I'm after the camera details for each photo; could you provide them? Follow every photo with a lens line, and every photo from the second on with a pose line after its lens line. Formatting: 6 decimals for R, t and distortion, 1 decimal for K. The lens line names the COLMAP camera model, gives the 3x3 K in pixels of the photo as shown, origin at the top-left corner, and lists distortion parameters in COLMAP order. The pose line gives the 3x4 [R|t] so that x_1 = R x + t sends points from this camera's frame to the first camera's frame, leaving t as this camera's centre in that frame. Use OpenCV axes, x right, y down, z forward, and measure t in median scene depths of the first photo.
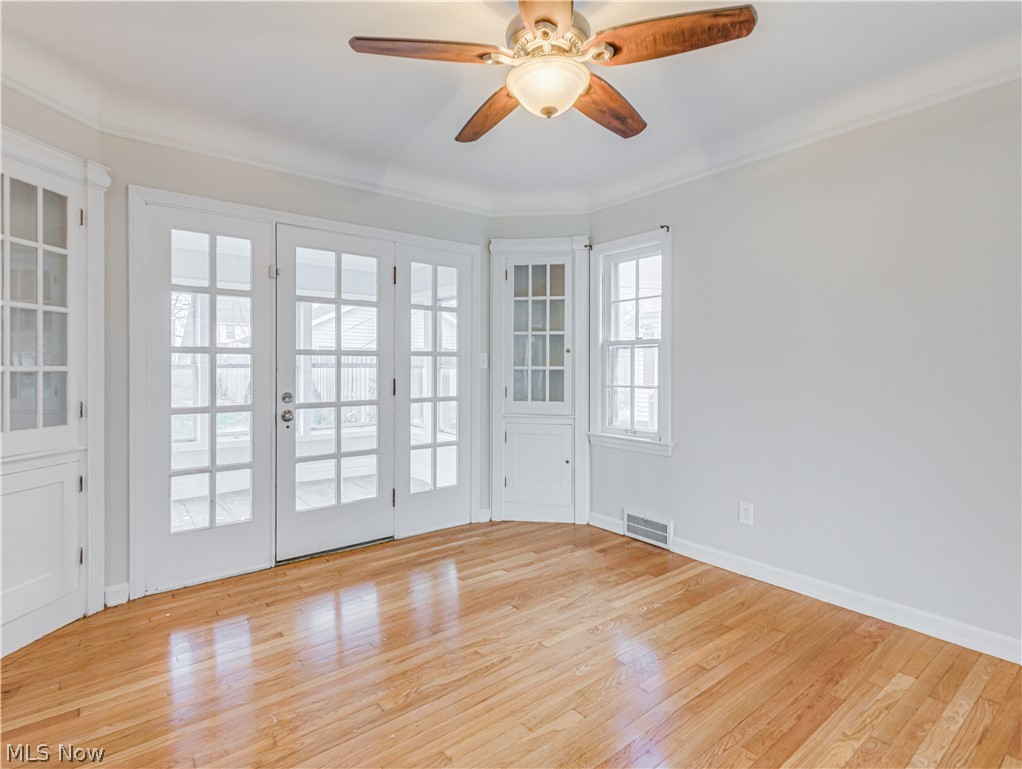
lens RADIAL K [[522.4, 0, 521.2], [0, 522.4, 373.6], [0, 0, 1]] dist [0.003581, -0.000056]
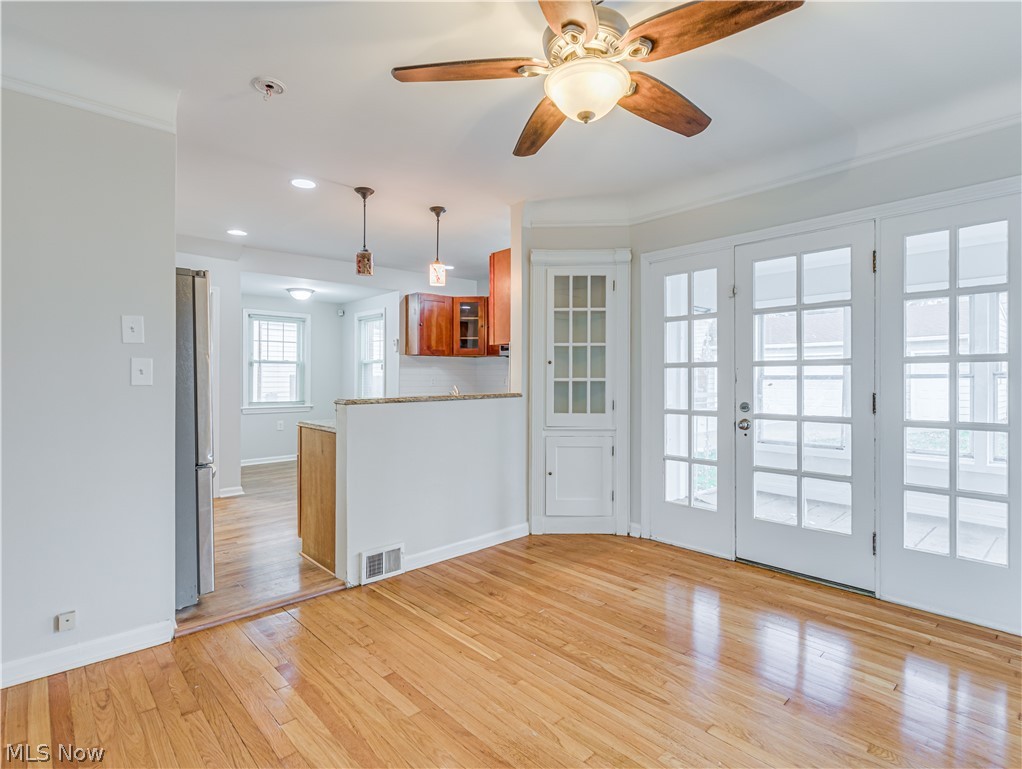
lens RADIAL K [[522.4, 0, 514.8], [0, 522.4, 383.2], [0, 0, 1]] dist [0.003581, -0.000056]
pose [[0.062161, 0.008469, -0.998030, 0.585240], [-0.009946, 0.999920, 0.007865, -0.006425], [0.998017, 0.009437, 0.062240, 0.467910]]
